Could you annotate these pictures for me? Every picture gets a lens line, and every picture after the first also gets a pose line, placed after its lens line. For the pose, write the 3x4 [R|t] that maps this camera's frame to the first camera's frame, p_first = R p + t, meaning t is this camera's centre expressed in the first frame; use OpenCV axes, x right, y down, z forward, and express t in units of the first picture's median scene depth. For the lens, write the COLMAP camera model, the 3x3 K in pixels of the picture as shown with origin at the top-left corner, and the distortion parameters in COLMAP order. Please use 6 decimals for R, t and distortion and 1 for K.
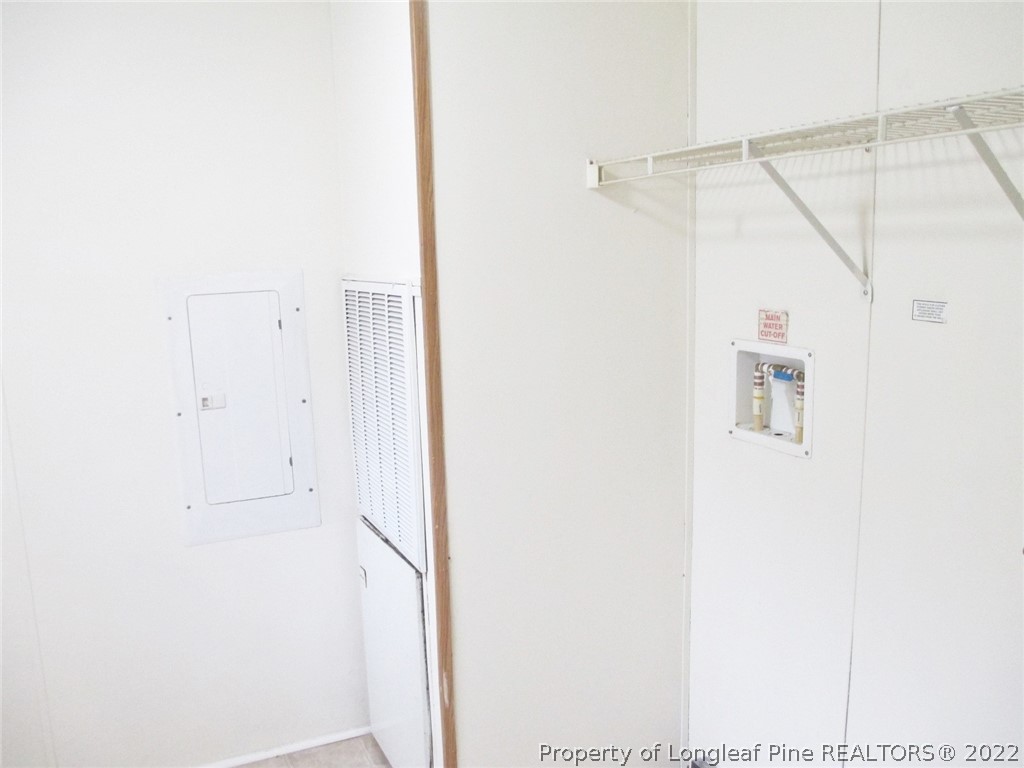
lens RADIAL K [[863.7, 0, 512.4], [0, 863.7, 387.8], [0, 0, 1]] dist [-0.040908, -0.006202]
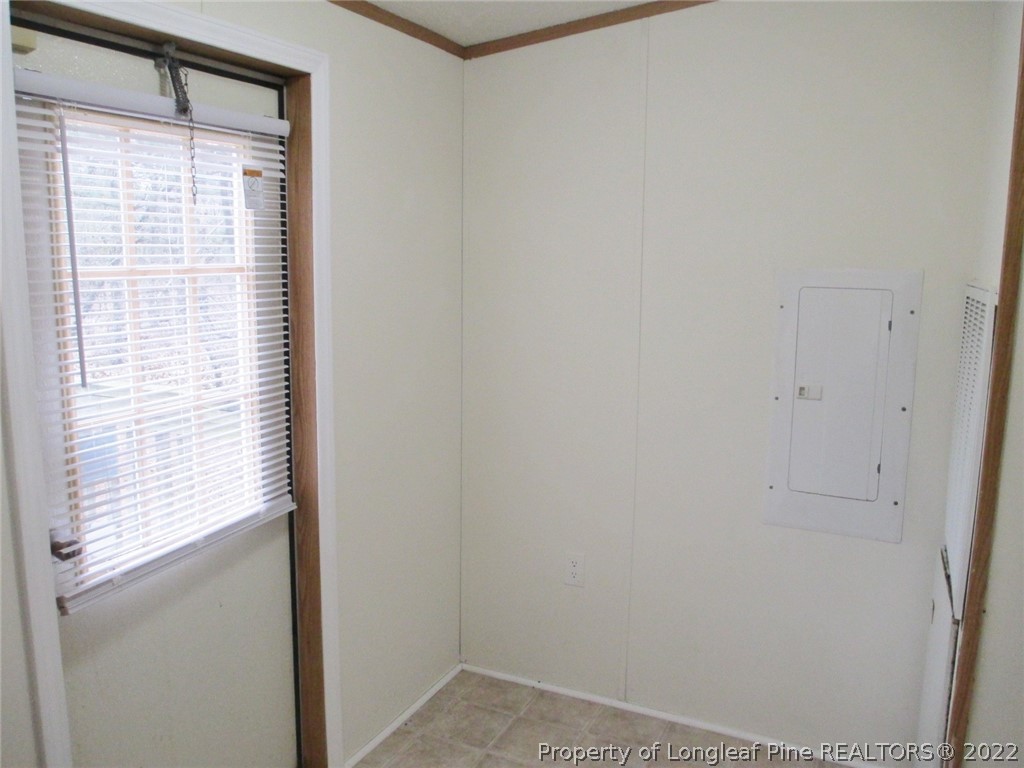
lens RADIAL K [[863.7, 0, 512.4], [0, 863.7, 382.9], [0, 0, 1]] dist [-0.040908, -0.006202]
pose [[0.608260, 0.154005, -0.778654, 0.232718], [-0.169149, 0.983613, 0.062408, 0.001137], [0.775505, 0.093748, 0.624342, 0.079054]]
